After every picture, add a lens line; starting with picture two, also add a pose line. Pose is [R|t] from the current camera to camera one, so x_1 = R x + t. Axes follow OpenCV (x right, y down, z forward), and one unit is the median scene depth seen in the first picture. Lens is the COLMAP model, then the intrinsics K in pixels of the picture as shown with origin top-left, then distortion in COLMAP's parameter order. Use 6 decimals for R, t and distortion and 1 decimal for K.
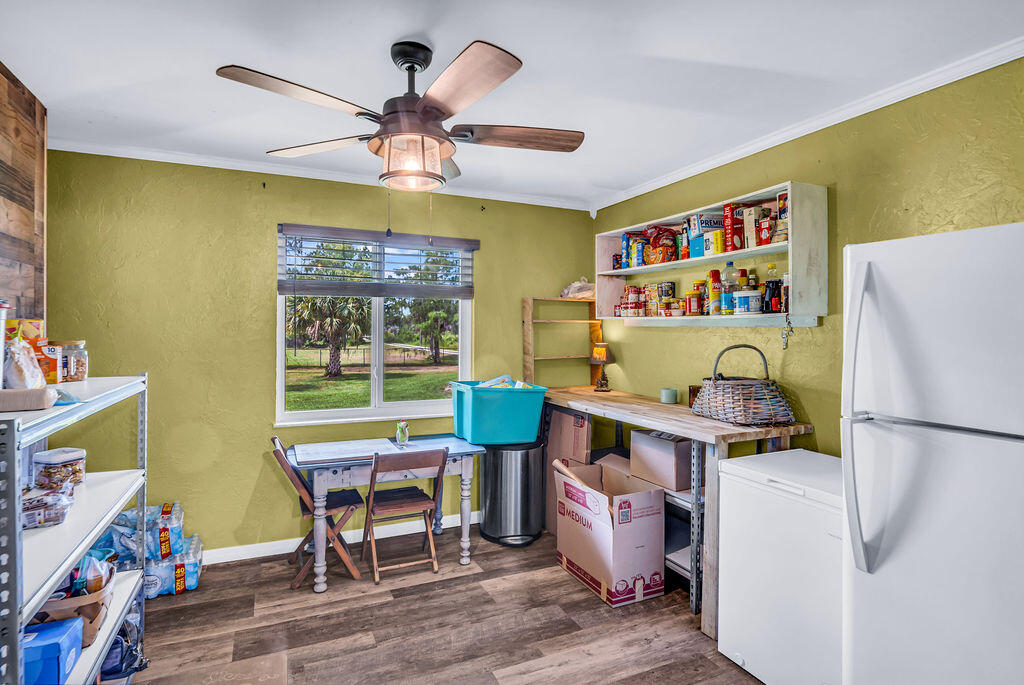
lens RADIAL K [[532.2, 0, 502.8], [0, 532.2, 335.6], [0, 0, 1]] dist [-0.005571, 0.000181]
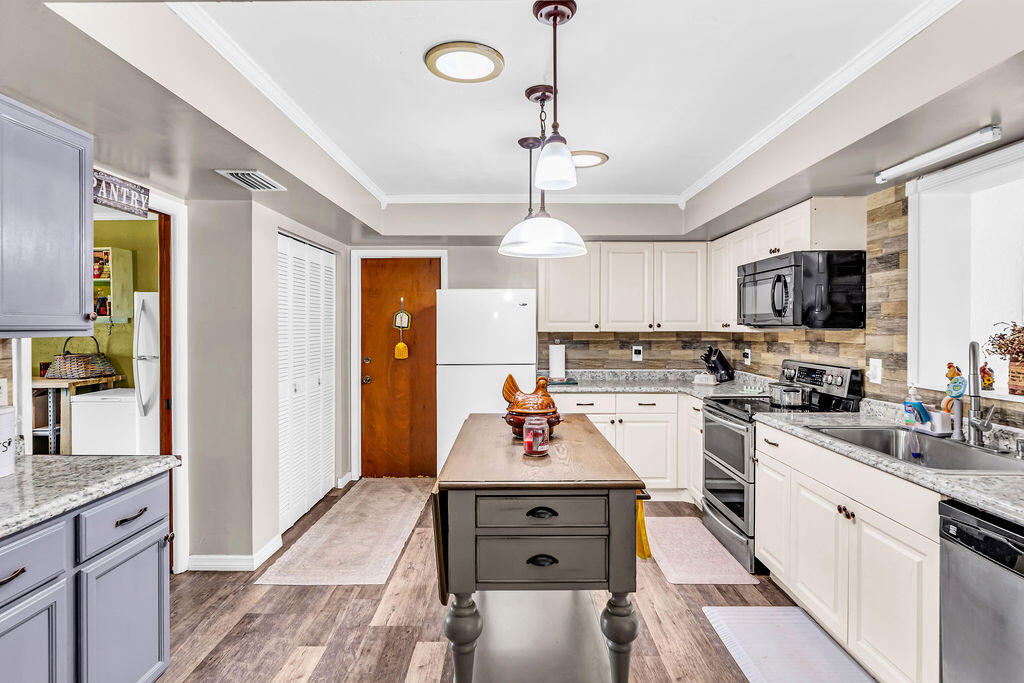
lens RADIAL K [[532.2, 0, 511.5], [0, 532.2, 330.7], [0, 0, 1]] dist [-0.005571, 0.000181]
pose [[0.420895, -0.012639, 0.907021, -0.487502], [0.010281, 0.999905, 0.009163, 0.005109], [-0.907051, 0.005469, 0.420985, -0.920248]]
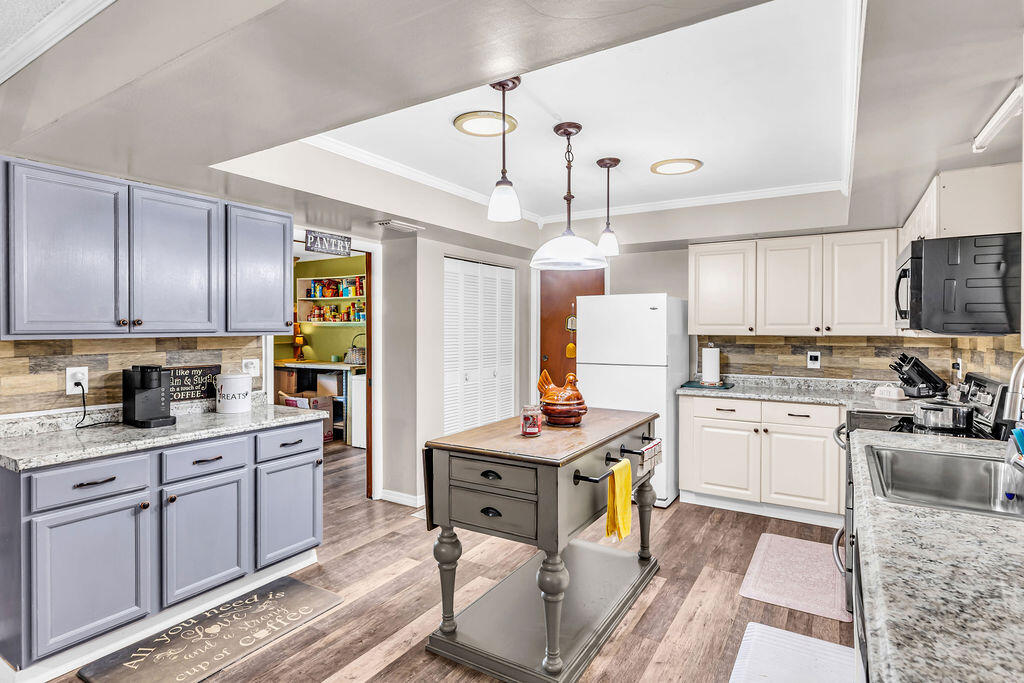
lens RADIAL K [[532.2, 0, 513.0], [0, 532.2, 335.6], [0, 0, 1]] dist [-0.005571, 0.000181]
pose [[0.831264, -0.012138, 0.555745, -0.327664], [0.008183, 0.999920, 0.009599, 0.006585], [-0.555818, -0.003432, 0.831297, -1.367758]]
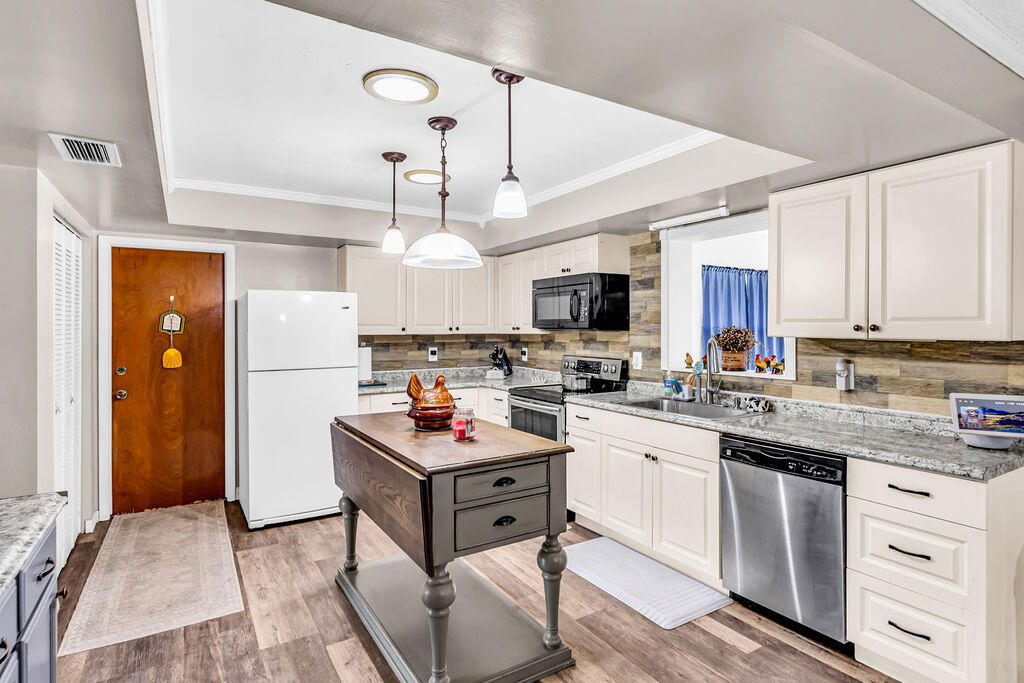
lens RADIAL K [[532.2, 0, 517.1], [0, 532.2, 332.1], [0, 0, 1]] dist [-0.005571, 0.000181]
pose [[-0.124700, -0.010766, 0.992136, -0.662624], [0.009712, 0.999880, 0.012070, 0.000824], [-0.992147, 0.011141, -0.124580, -0.619395]]
